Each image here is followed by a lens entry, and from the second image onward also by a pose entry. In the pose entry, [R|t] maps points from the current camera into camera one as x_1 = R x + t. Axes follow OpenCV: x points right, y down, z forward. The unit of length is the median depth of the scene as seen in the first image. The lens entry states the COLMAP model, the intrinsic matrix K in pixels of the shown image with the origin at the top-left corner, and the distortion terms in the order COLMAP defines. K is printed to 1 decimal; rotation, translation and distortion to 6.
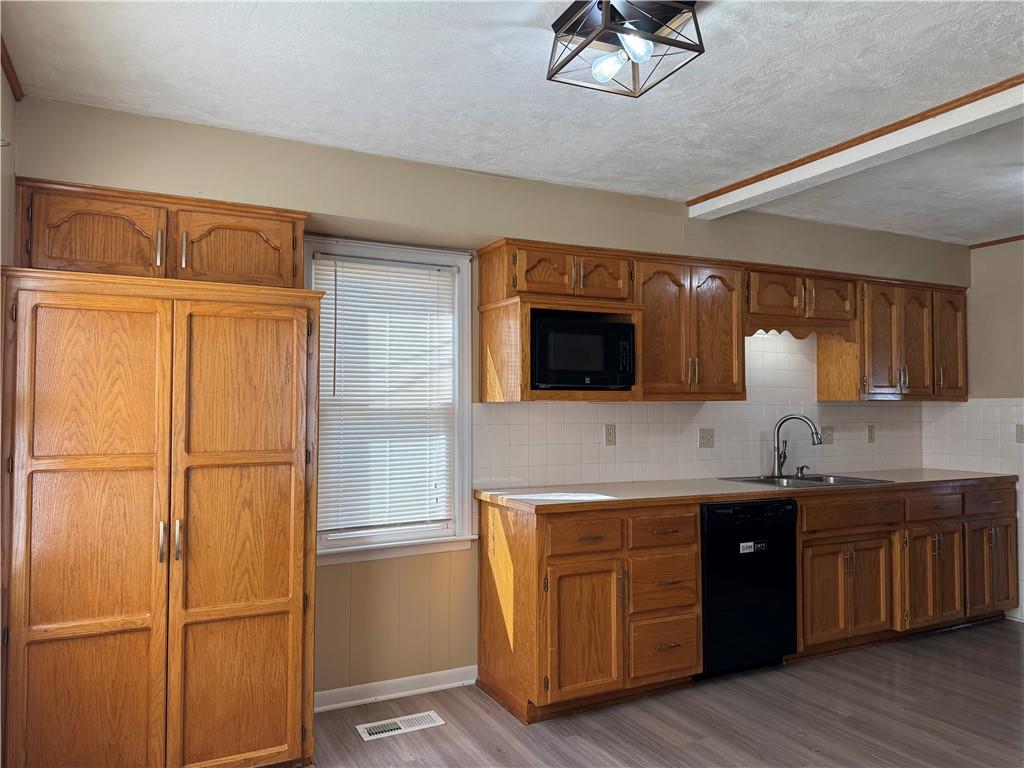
lens RADIAL K [[711.1, 0, 505.4], [0, 711.1, 386.1], [0, 0, 1]] dist [0.099568, -0.145252]
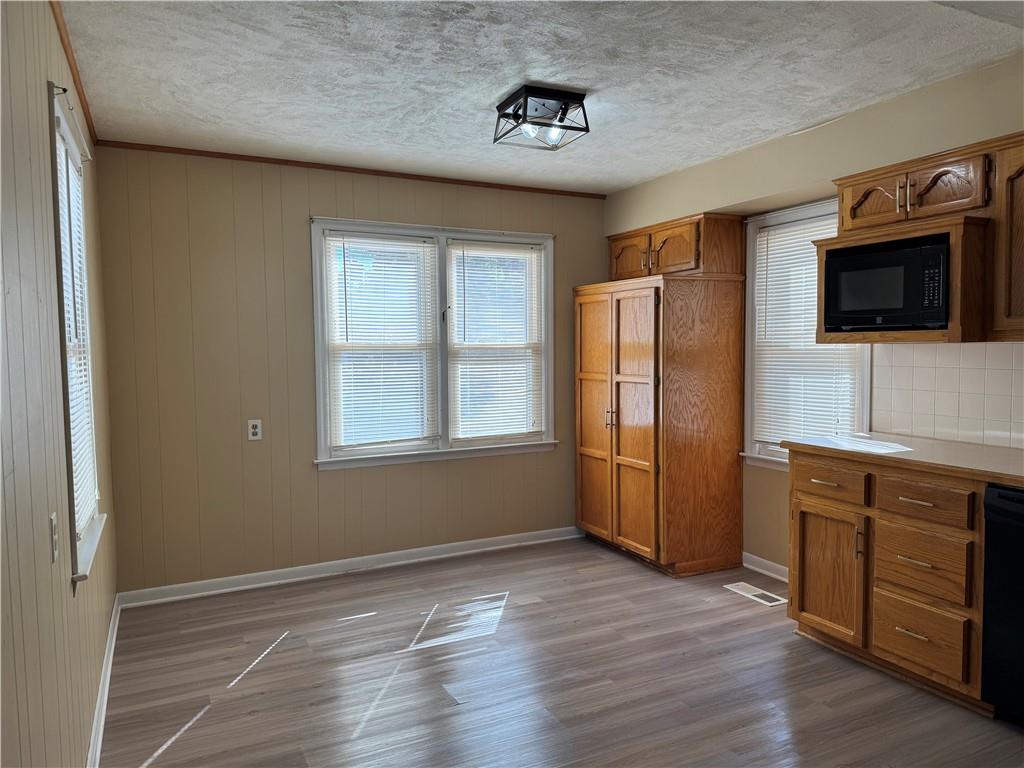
lens RADIAL K [[711.1, 0, 505.4], [0, 711.1, 386.1], [0, 0, 1]] dist [0.099568, -0.145252]
pose [[-0.013671, 0.061311, -0.998025, 1.074562], [0.046260, 0.997088, 0.060620, -0.001797], [0.998836, -0.045339, -0.016467, 0.558274]]
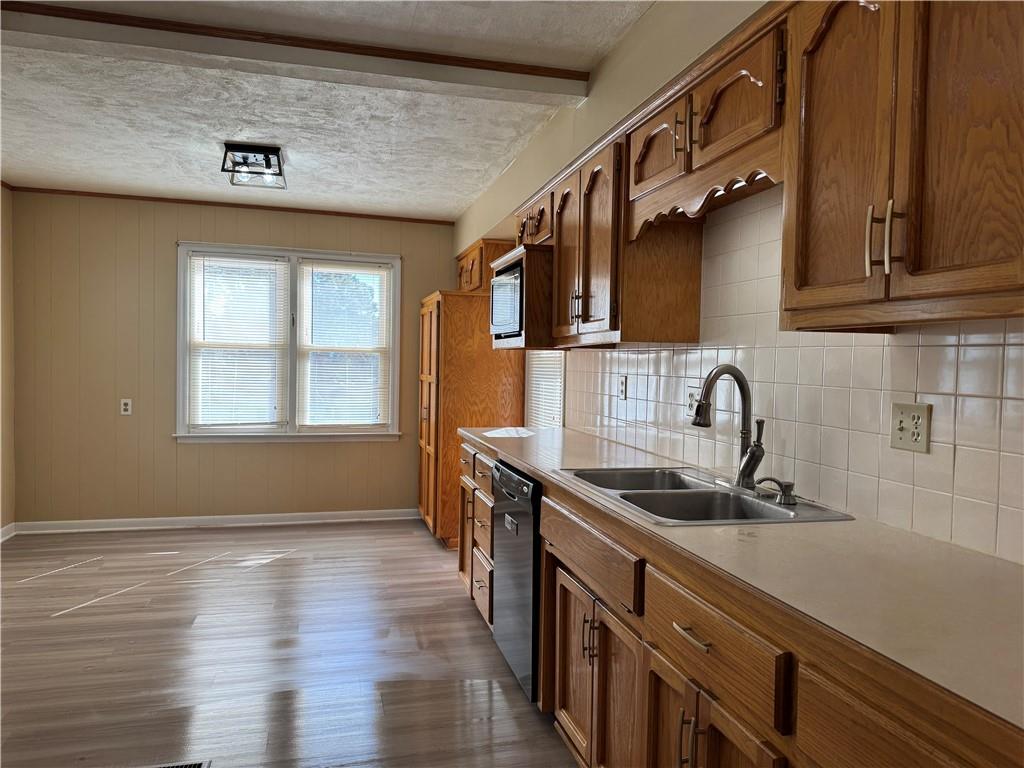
lens RADIAL K [[711.1, 0, 505.4], [0, 711.1, 386.1], [0, 0, 1]] dist [0.099568, -0.145252]
pose [[-0.221295, 0.031766, -0.974689, 1.227860], [0.014606, 0.999465, 0.029257, 0.053168], [0.975098, -0.007762, -0.221640, 1.337446]]
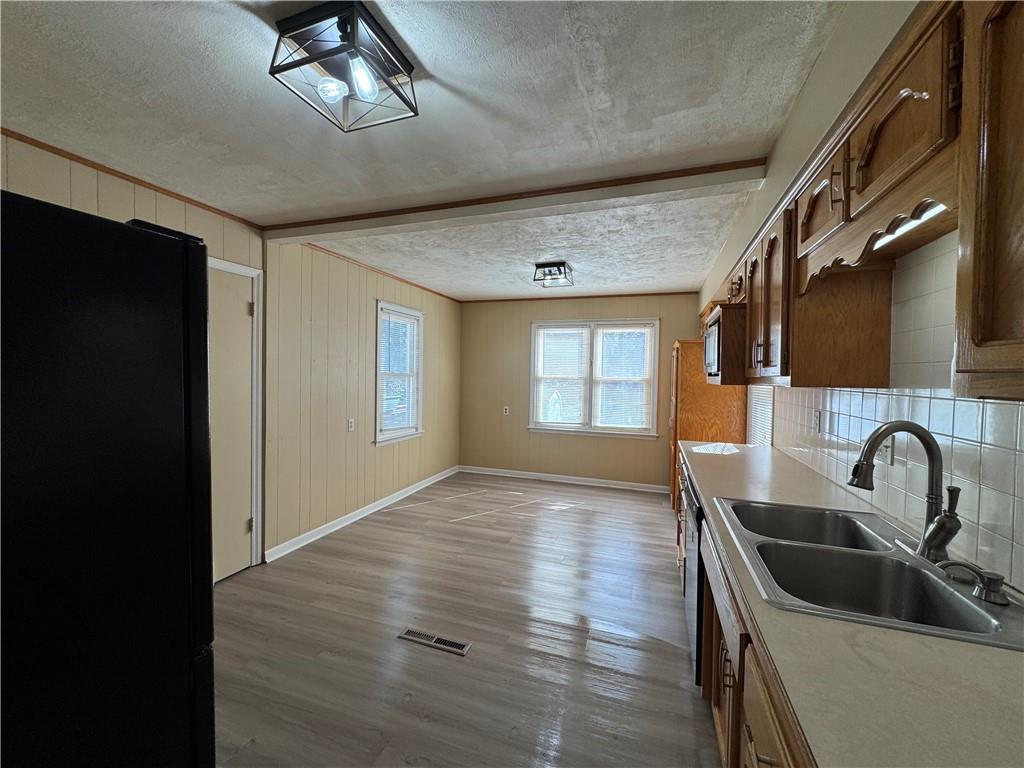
lens RADIAL K [[405.1, 0, 512.0], [0, 405.1, 384.0], [0, 0, 1]] dist [-0.000443, 0.000416]
pose [[-0.721660, 0.006908, -0.692213, 0.994846], [0.009563, 0.999954, 0.000010, 0.019510], [0.692182, -0.006612, -0.721693, 1.413578]]
